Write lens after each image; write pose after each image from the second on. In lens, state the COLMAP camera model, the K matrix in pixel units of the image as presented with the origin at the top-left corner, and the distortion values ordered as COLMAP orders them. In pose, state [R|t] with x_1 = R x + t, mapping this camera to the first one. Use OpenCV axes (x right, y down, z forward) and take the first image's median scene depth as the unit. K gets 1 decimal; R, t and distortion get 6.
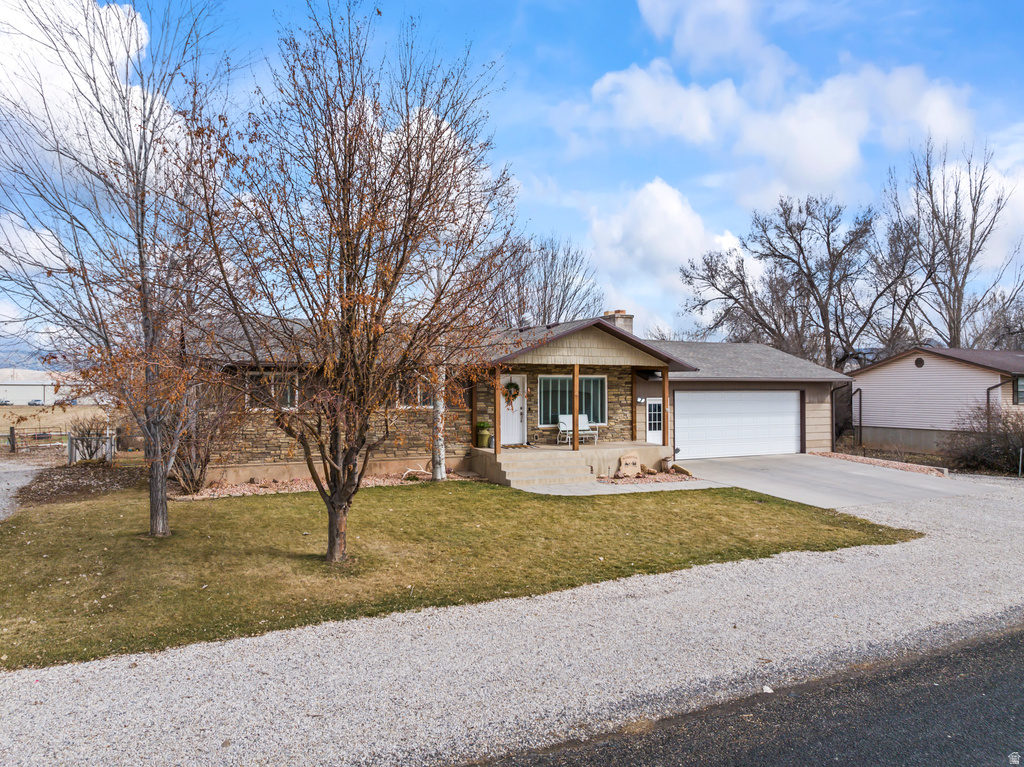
lens RADIAL K [[722.7, 0, 513.6], [0, 722.7, 379.6], [0, 0, 1]] dist [-0.047550, 0.017758]
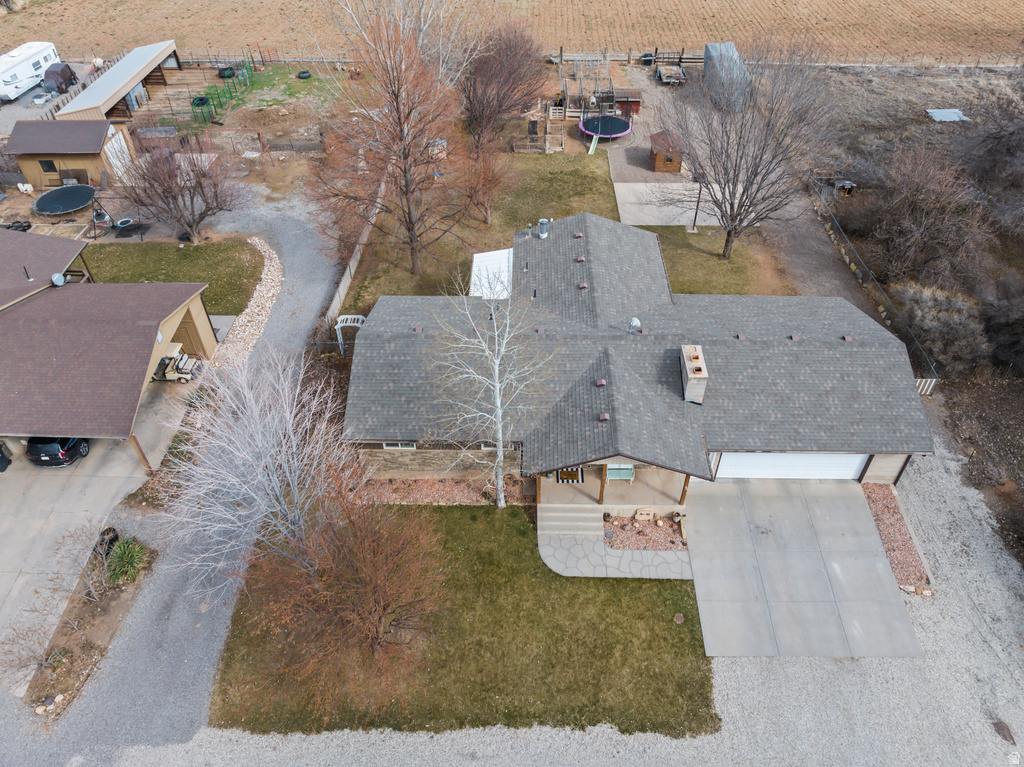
lens RADIAL K [[722.7, 0, 512.1], [0, 722.7, 378.4], [0, 0, 1]] dist [-0.047550, 0.017758]
pose [[0.888382, 0.306169, -0.342108, 0.295932], [0.014391, 0.726226, 0.687306, -0.909189], [0.458879, -0.615514, 0.640760, 0.160149]]
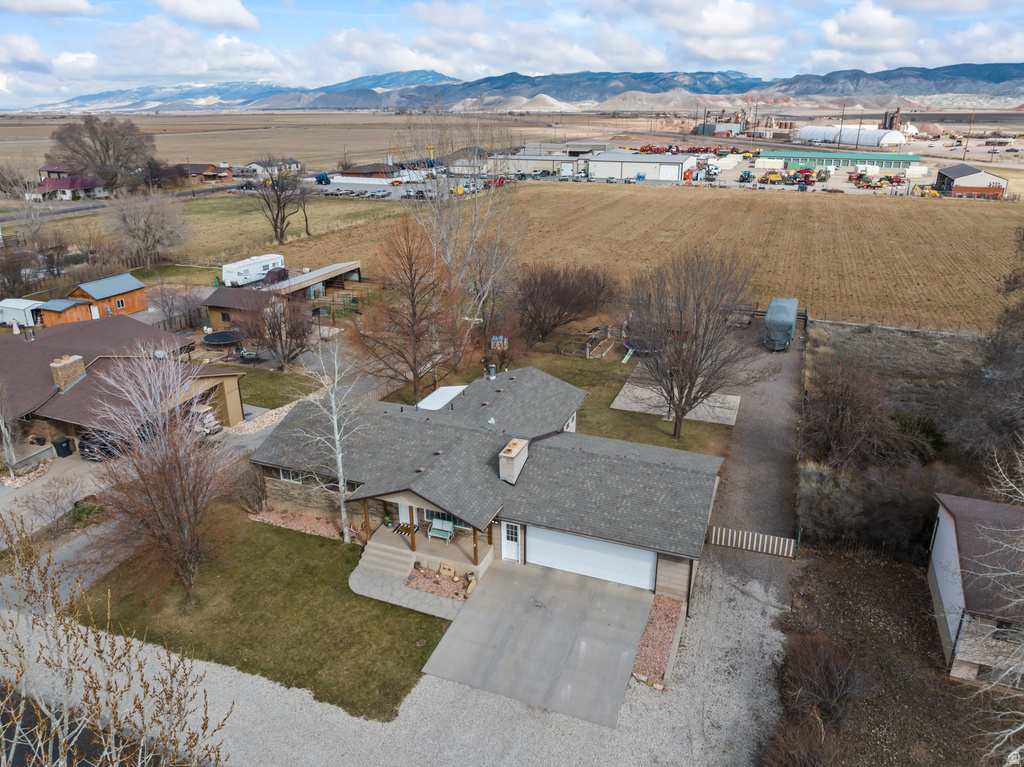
lens RADIAL K [[722.7, 0, 510.5], [0, 722.7, 379.4], [0, 0, 1]] dist [-0.047550, 0.017758]
pose [[0.675557, 0.257939, -0.690717, 1.116781], [0.016161, 0.931405, 0.363627, -0.755633], [0.737130, -0.256813, 0.625049, 0.210176]]
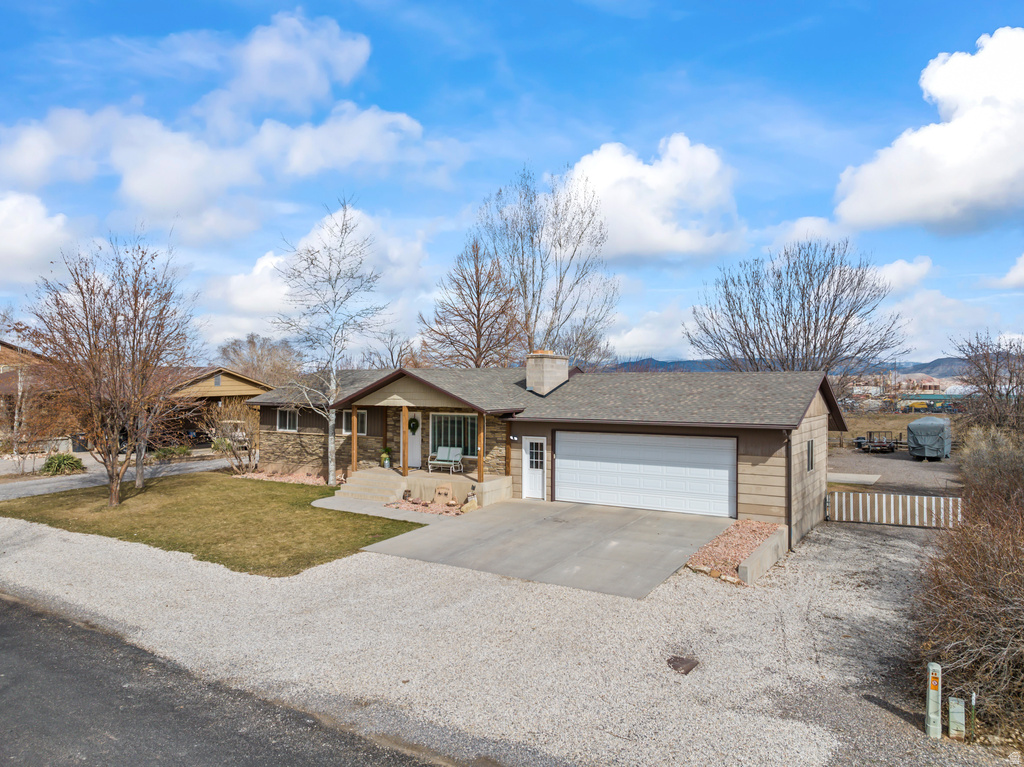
lens RADIAL K [[722.7, 0, 511.7], [0, 722.7, 380.4], [0, 0, 1]] dist [-0.047550, 0.017758]
pose [[0.527978, -0.006664, -0.849232, 1.077333], [0.005670, 0.999975, -0.004322, -0.051197], [0.849239, -0.002533, 0.528002, 0.448388]]
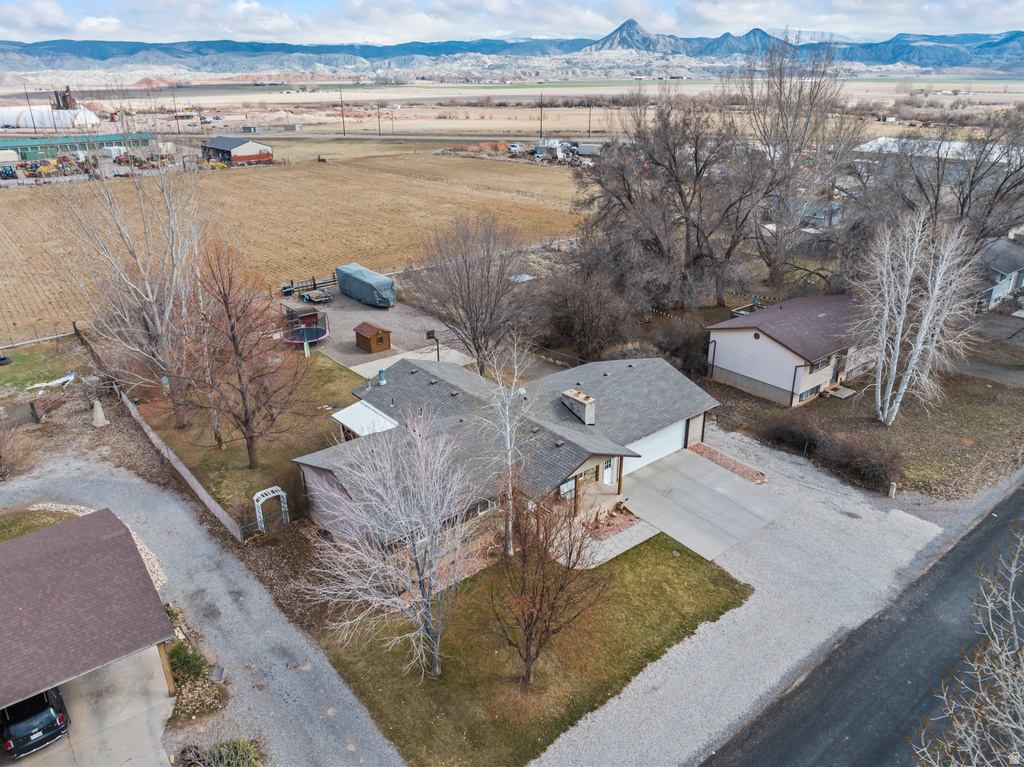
lens RADIAL K [[722.7, 0, 513.6], [0, 722.7, 384.5], [0, 0, 1]] dist [-0.047550, 0.017758]
pose [[0.973138, -0.096016, 0.209246, -0.350880], [0.002882, 0.913891, 0.405950, -0.801205], [-0.230206, -0.394442, 0.889618, -0.353921]]
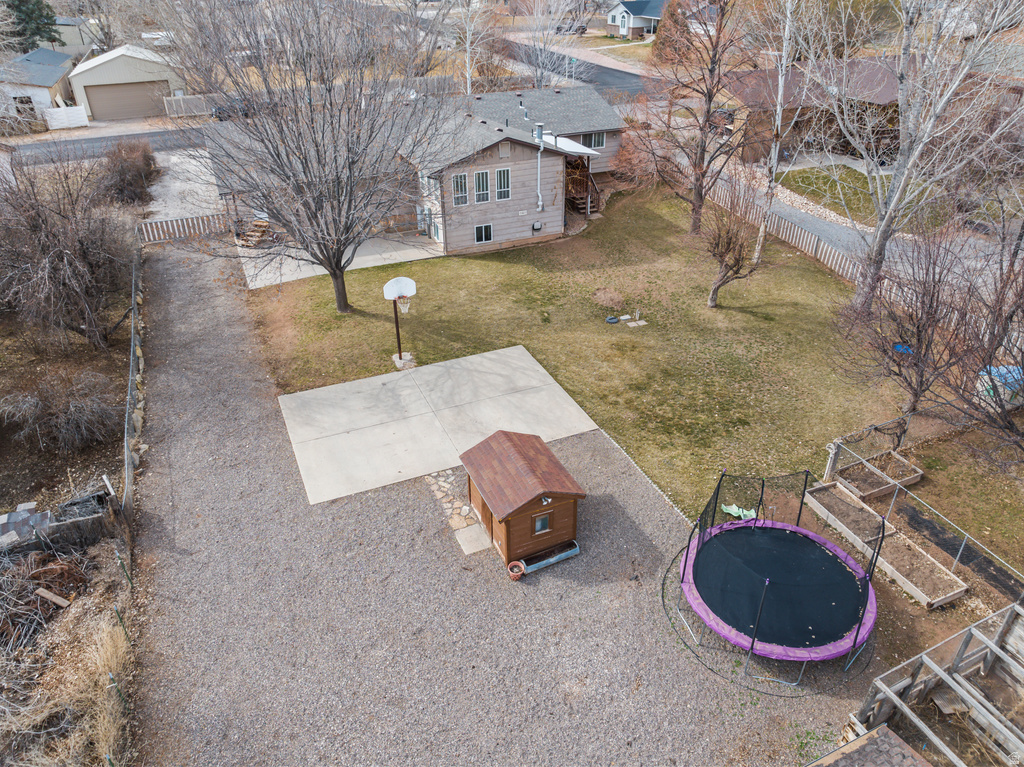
lens RADIAL K [[722.7, 0, 513.9], [0, 722.7, 380.6], [0, 0, 1]] dist [-0.047550, 0.017758]
pose [[-0.998815, -0.011570, 0.047273, -0.311102], [0.013779, 0.864371, 0.502666, -0.356949], [-0.046677, 0.502721, -0.863187, 2.955468]]
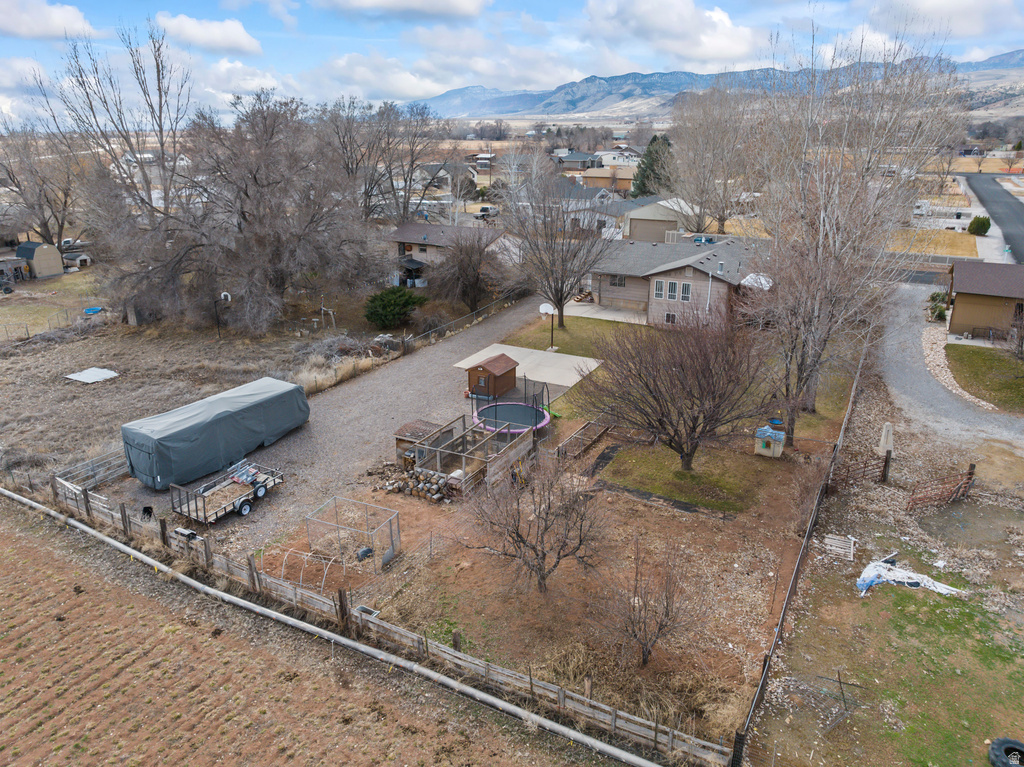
lens RADIAL K [[722.7, 0, 512.5], [0, 722.7, 385.2], [0, 0, 1]] dist [-0.047550, 0.017758]
pose [[-0.579128, -0.271110, 0.768837, -1.845505], [-0.001911, 0.943533, 0.331273, -0.476877], [-0.815234, 0.190380, -0.546945, 3.369232]]
